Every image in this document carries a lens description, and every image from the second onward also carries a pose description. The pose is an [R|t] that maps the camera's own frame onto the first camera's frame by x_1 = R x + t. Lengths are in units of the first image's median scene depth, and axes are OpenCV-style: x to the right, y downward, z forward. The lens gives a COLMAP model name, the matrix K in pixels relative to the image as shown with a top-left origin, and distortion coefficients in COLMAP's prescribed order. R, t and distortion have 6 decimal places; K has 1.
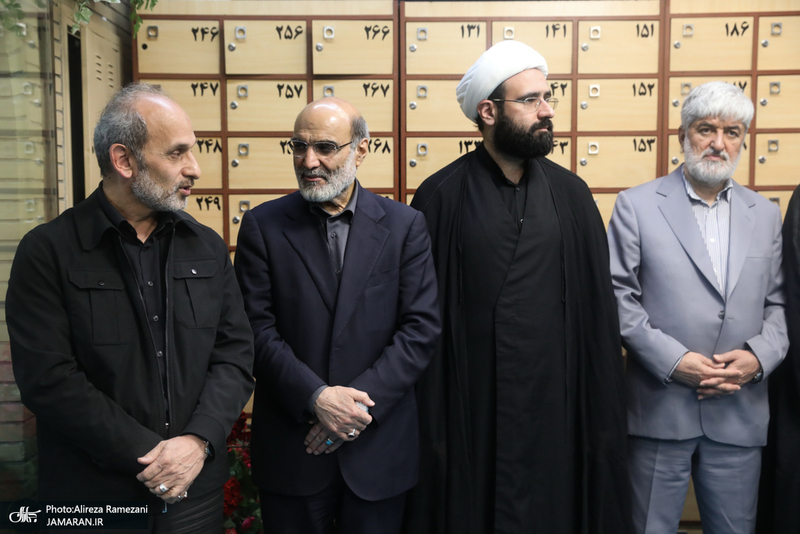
lens RADIAL K [[1106.8, 0, 422.6], [0, 1106.8, 280.2], [0, 0, 1]] dist [0.135355, -0.086939]
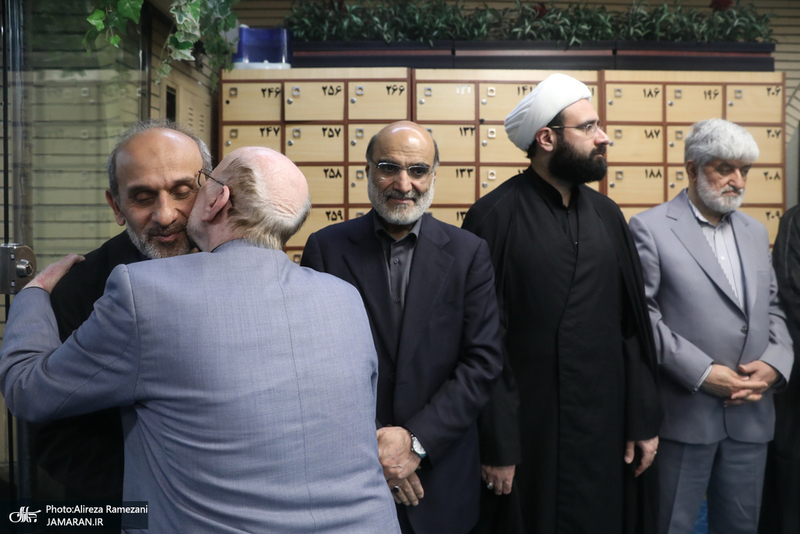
lens RADIAL K [[550.7, 0, 377.7], [0, 550.7, 212.3], [0, 0, 1]] dist [-0.145866, 0.095464]
pose [[0.999999, 0.001478, -0.000307, -0.062515], [-0.001491, 0.998832, -0.048303, -0.040489], [0.000235, 0.048304, 0.998833, 0.338189]]
